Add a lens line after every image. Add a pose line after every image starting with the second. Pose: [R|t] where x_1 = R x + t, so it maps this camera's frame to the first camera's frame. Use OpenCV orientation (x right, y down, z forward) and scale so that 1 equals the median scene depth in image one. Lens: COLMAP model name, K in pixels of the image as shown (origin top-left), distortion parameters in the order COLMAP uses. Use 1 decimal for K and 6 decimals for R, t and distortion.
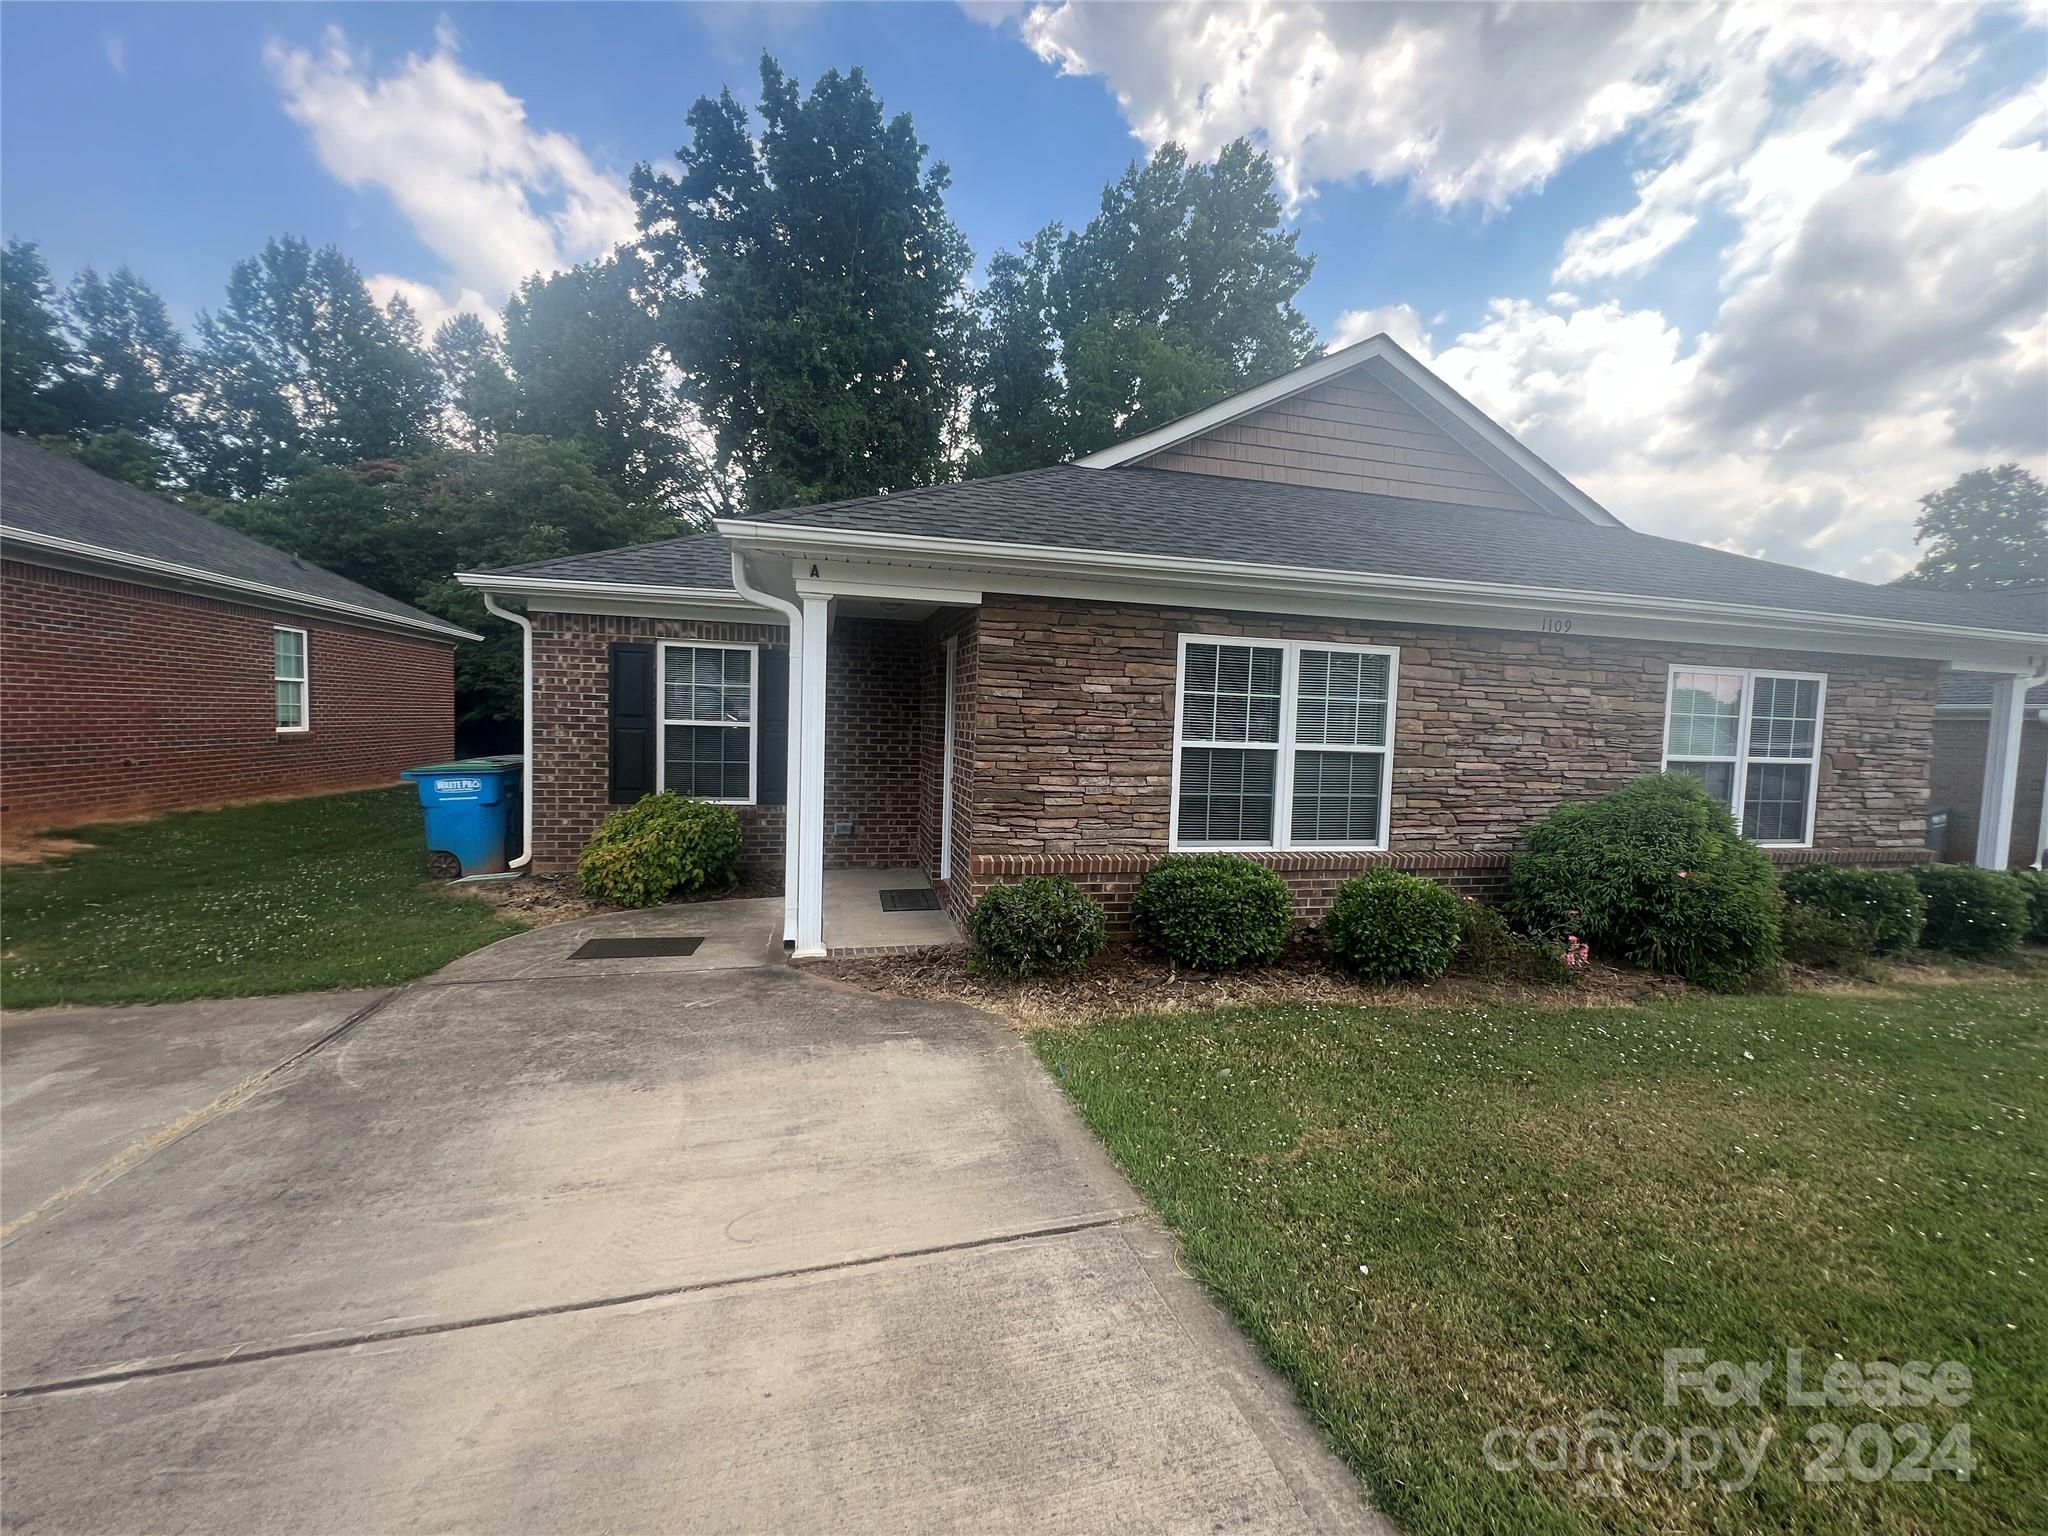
lens RADIAL K [[812.4, 0, 1024.0], [0, 812.4, 768.0], [0, 0, 1]] dist [-0.003314, 0.000599]
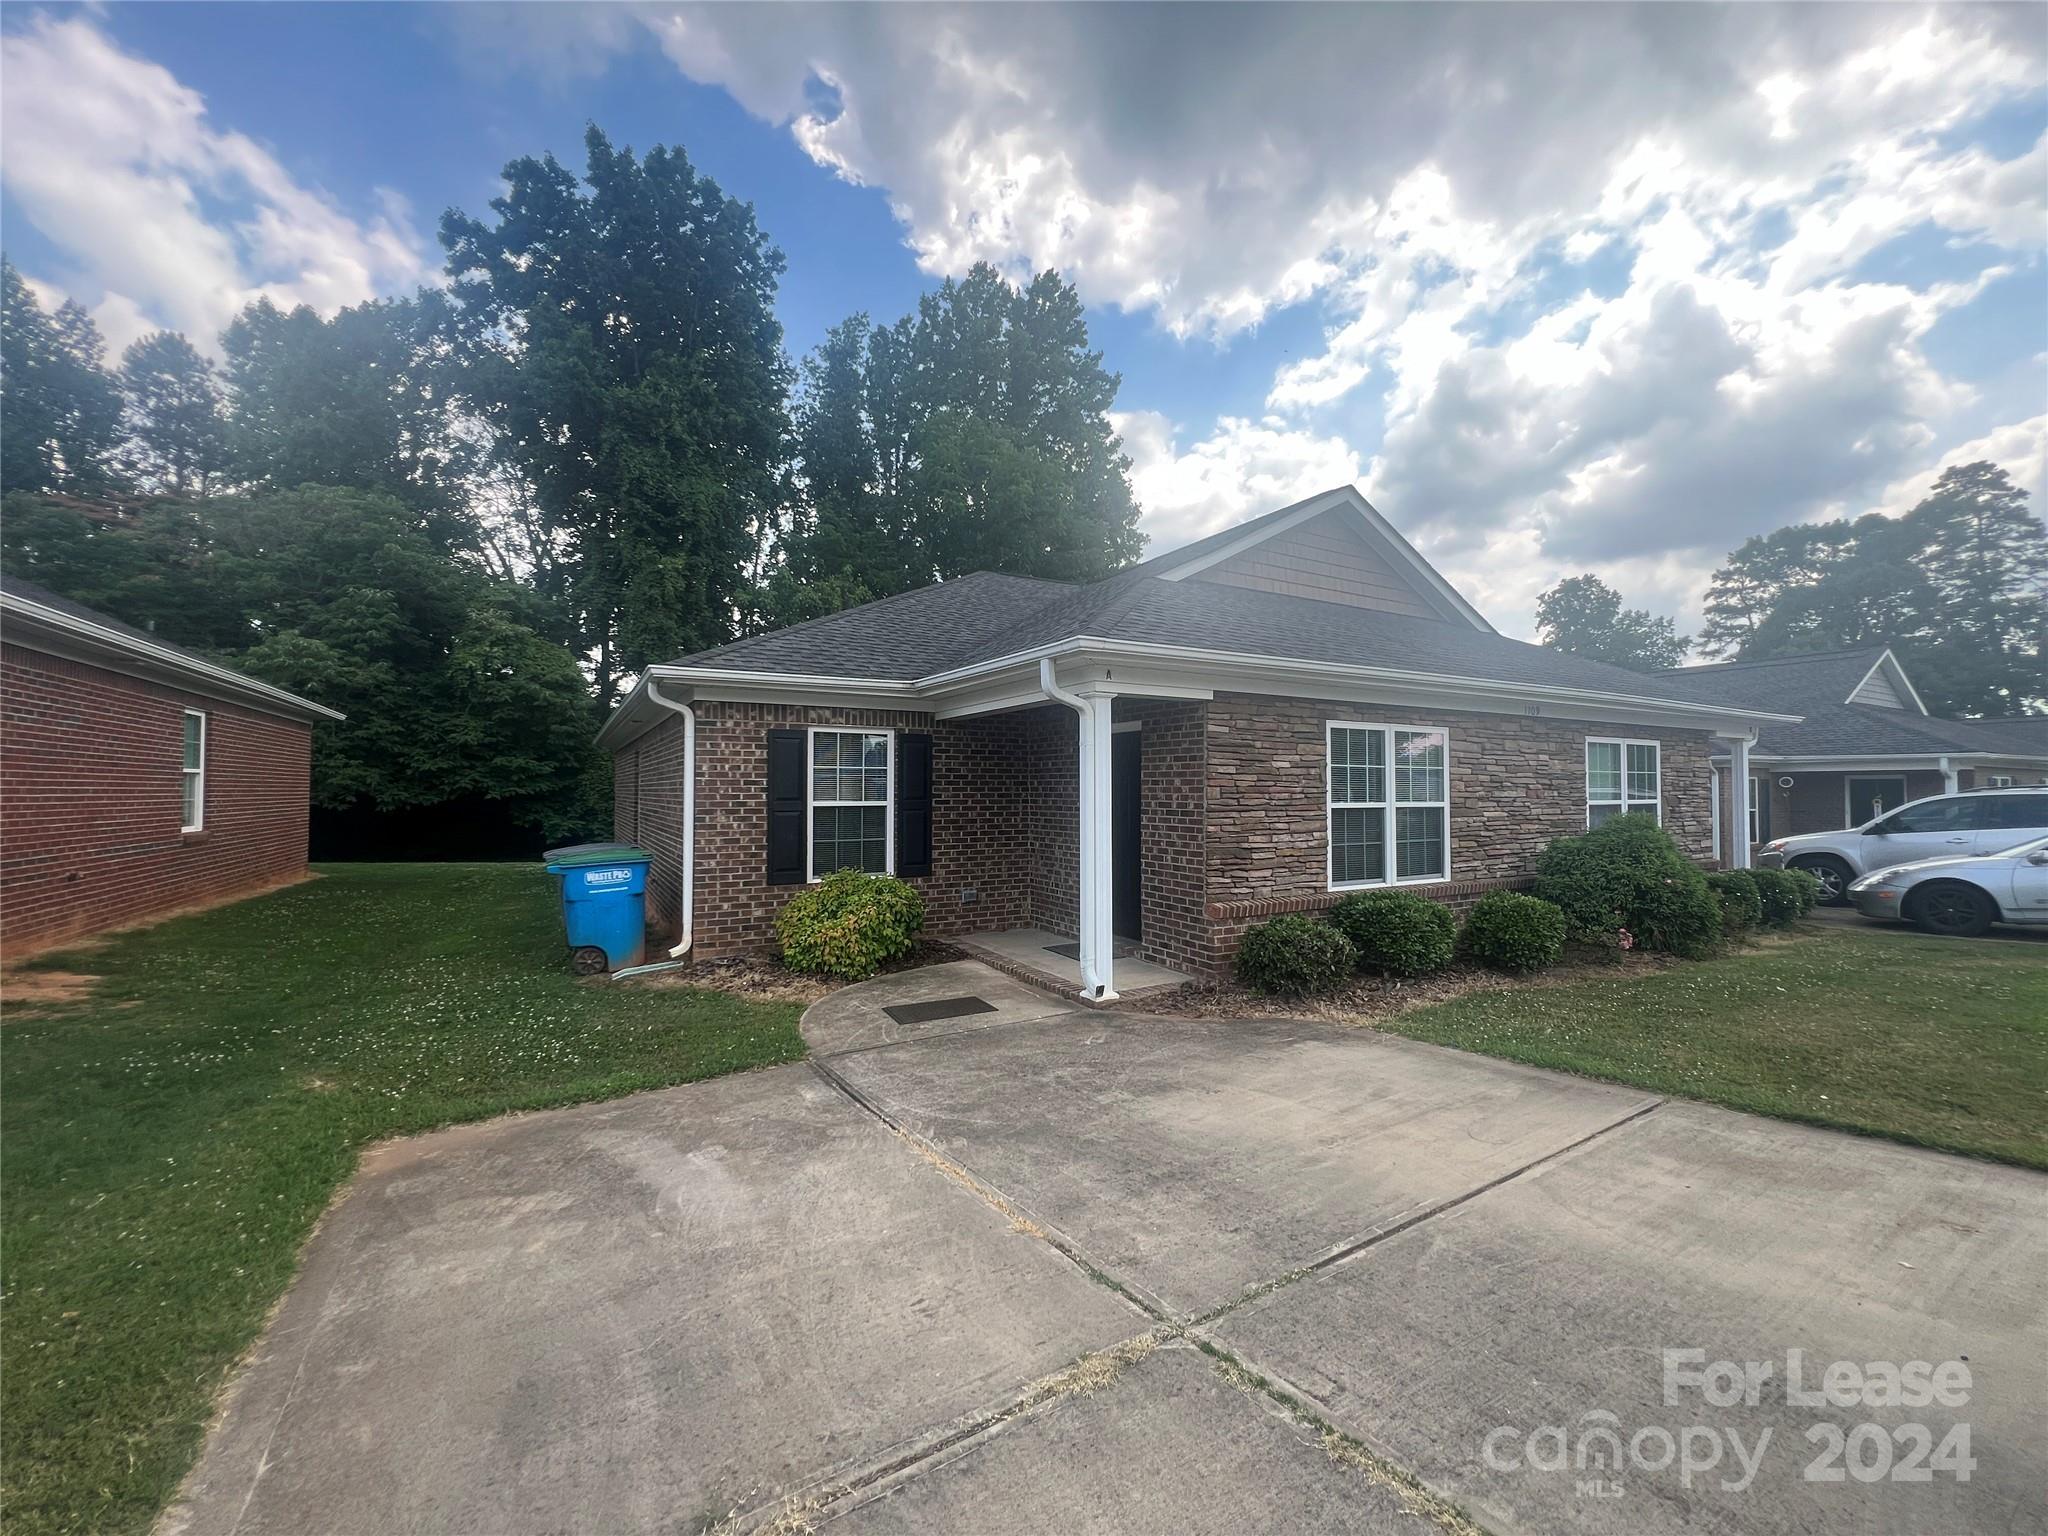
lens RADIAL K [[810.3, 0, 1024.7], [0, 810.3, 774.3], [0, 0, 1]] dist [-0.002261, 0.000195]
pose [[0.963357, -0.026930, 0.266869, -0.482055], [0.046619, 0.996615, -0.067721, -0.012141], [-0.264142, 0.077681, 0.961351, -0.080366]]
